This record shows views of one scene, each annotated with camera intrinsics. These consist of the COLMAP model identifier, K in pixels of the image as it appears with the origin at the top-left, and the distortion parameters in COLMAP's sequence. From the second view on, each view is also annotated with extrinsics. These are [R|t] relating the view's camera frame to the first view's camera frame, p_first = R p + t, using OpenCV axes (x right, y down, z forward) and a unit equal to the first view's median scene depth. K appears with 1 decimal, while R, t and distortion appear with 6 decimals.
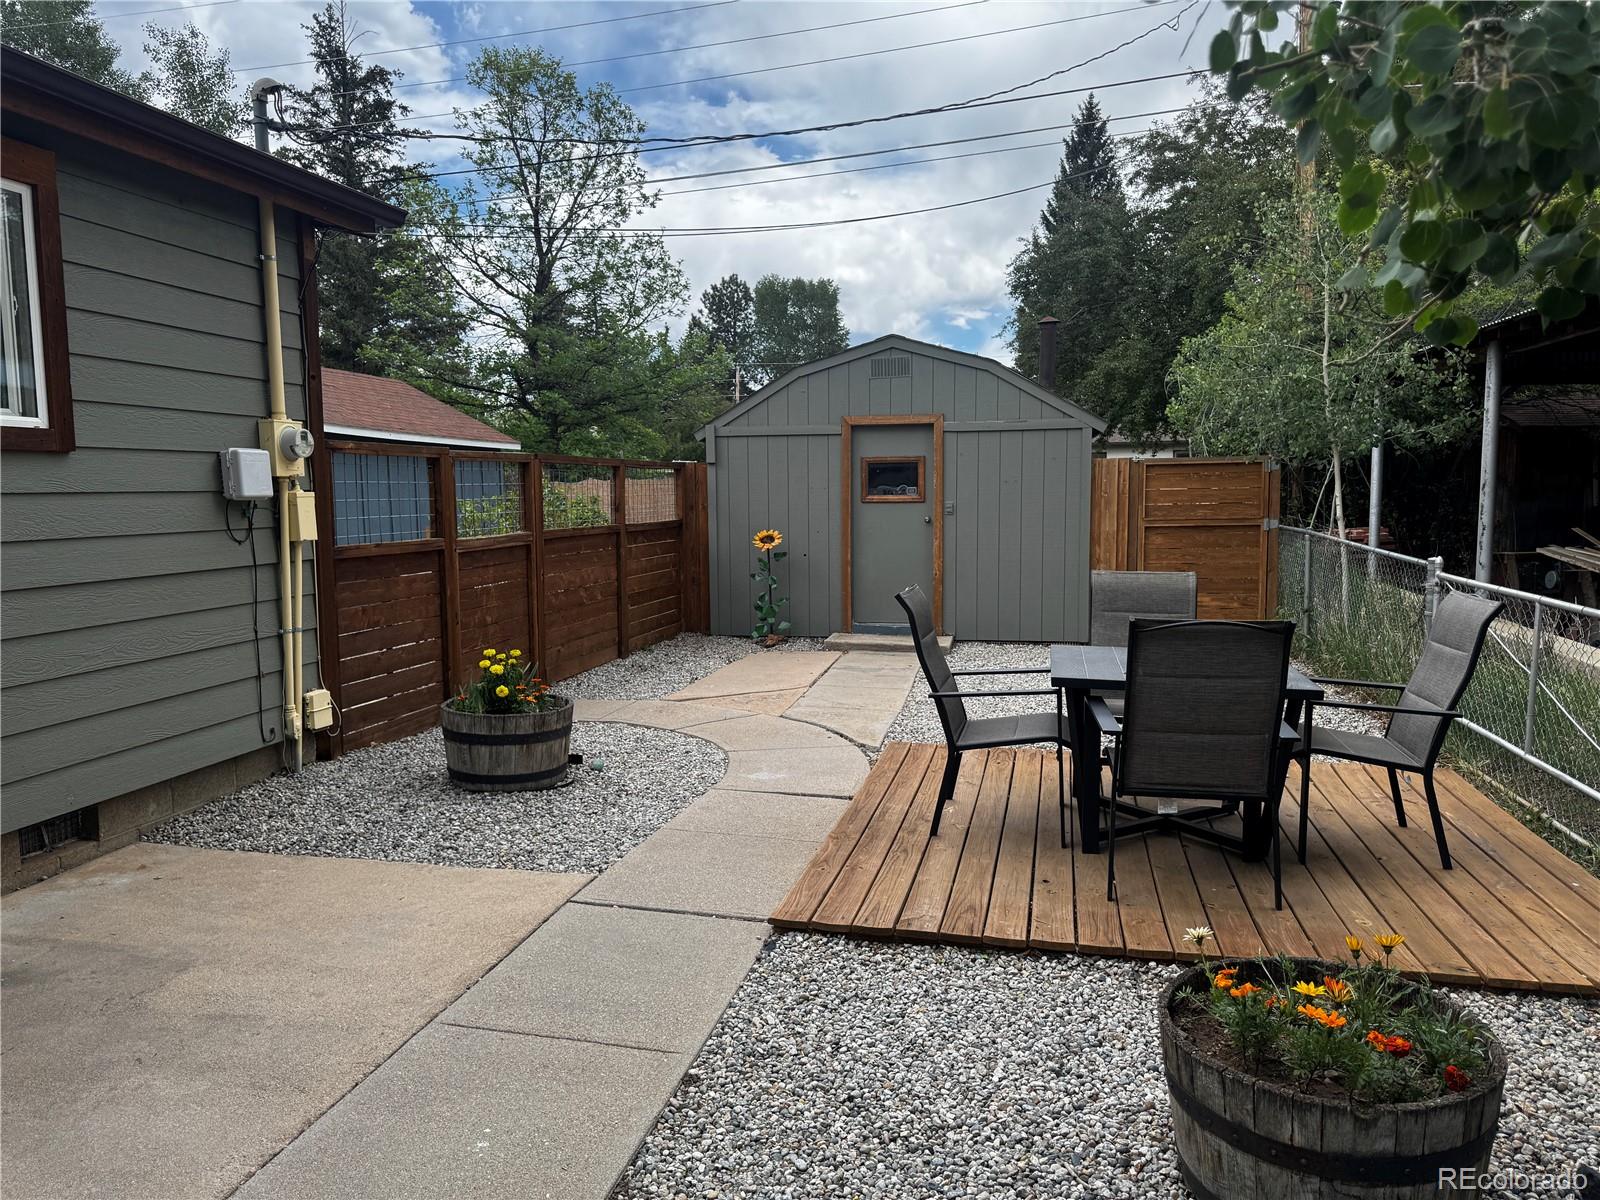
lens RADIAL K [[1108.9, 0, 800.0], [0, 1108.9, 600.0], [0, 0, 1]] dist [0.096028, -0.087377]
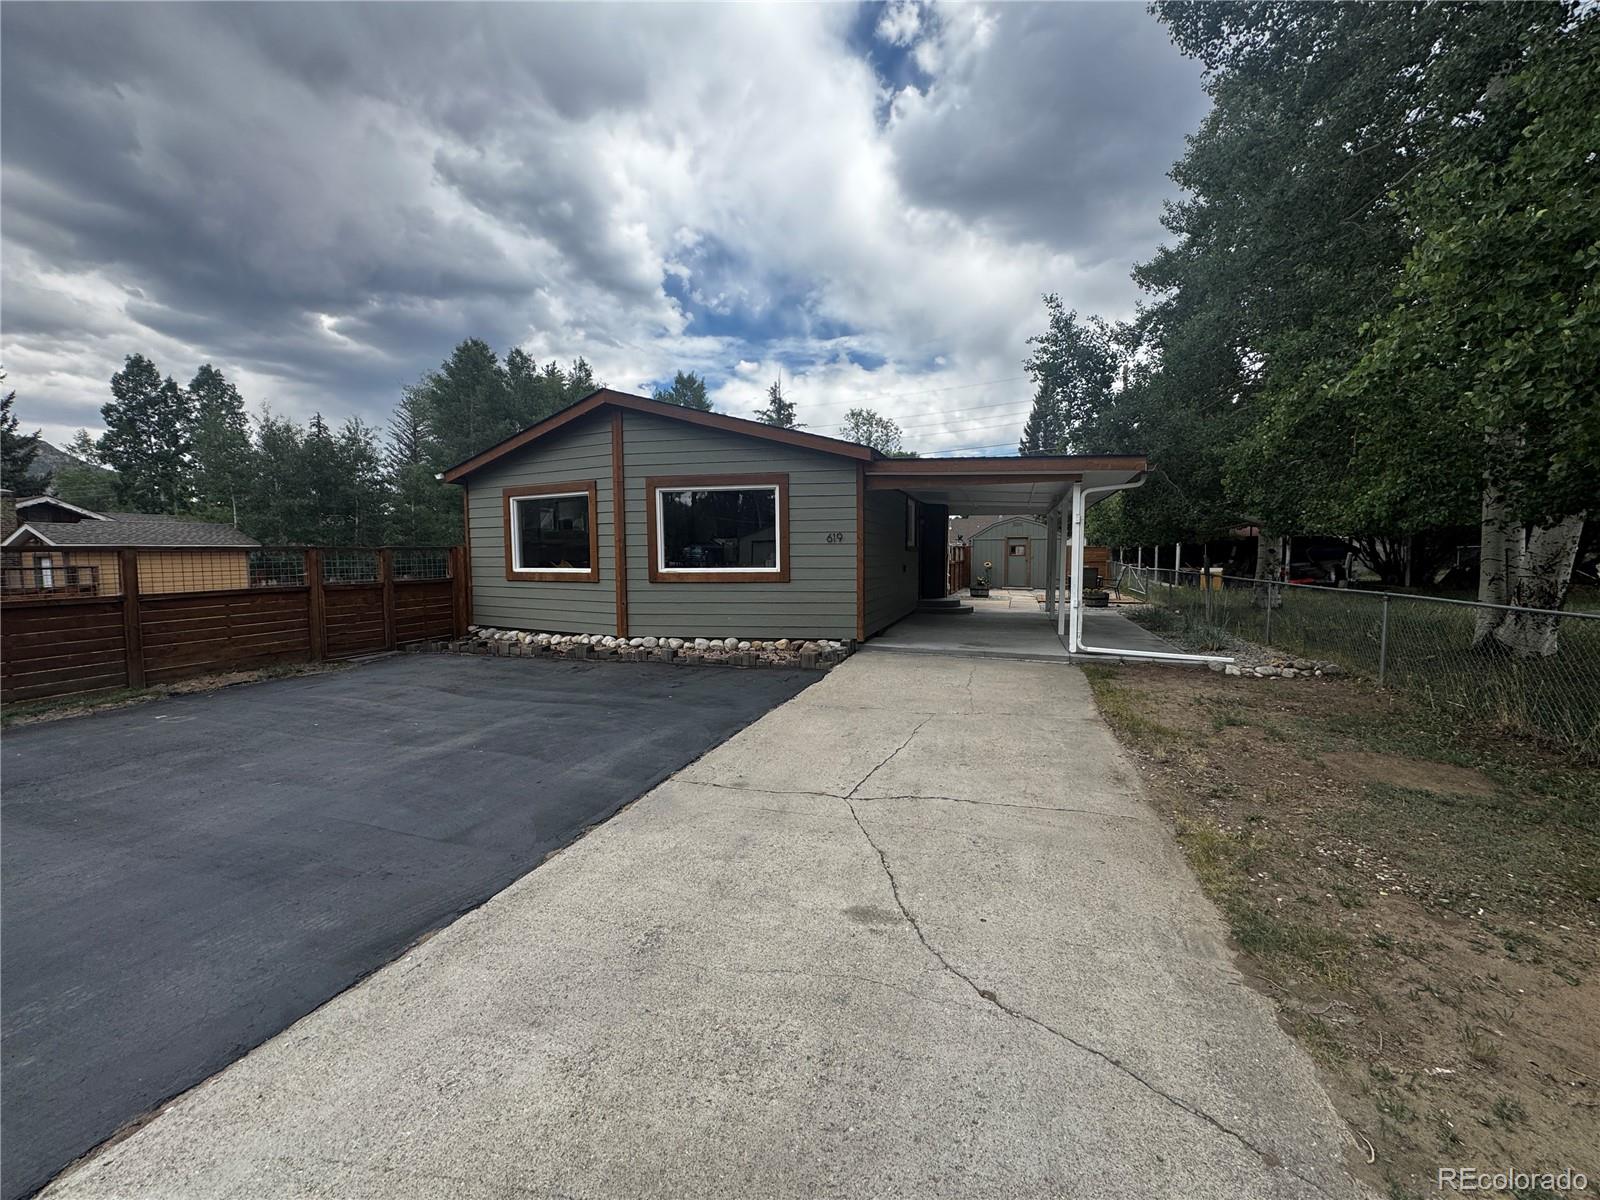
lens RADIAL K [[651.5, 0, 800.0], [0, 651.5, 600.0], [0, 0, 1]] dist [-0.000753, -0.000019]
pose [[0.995050, 0.009272, -0.098946, -0.479191], [-0.012177, 0.999511, -0.028798, 0.155850], [0.098631, 0.029860, 0.994676, -1.483570]]
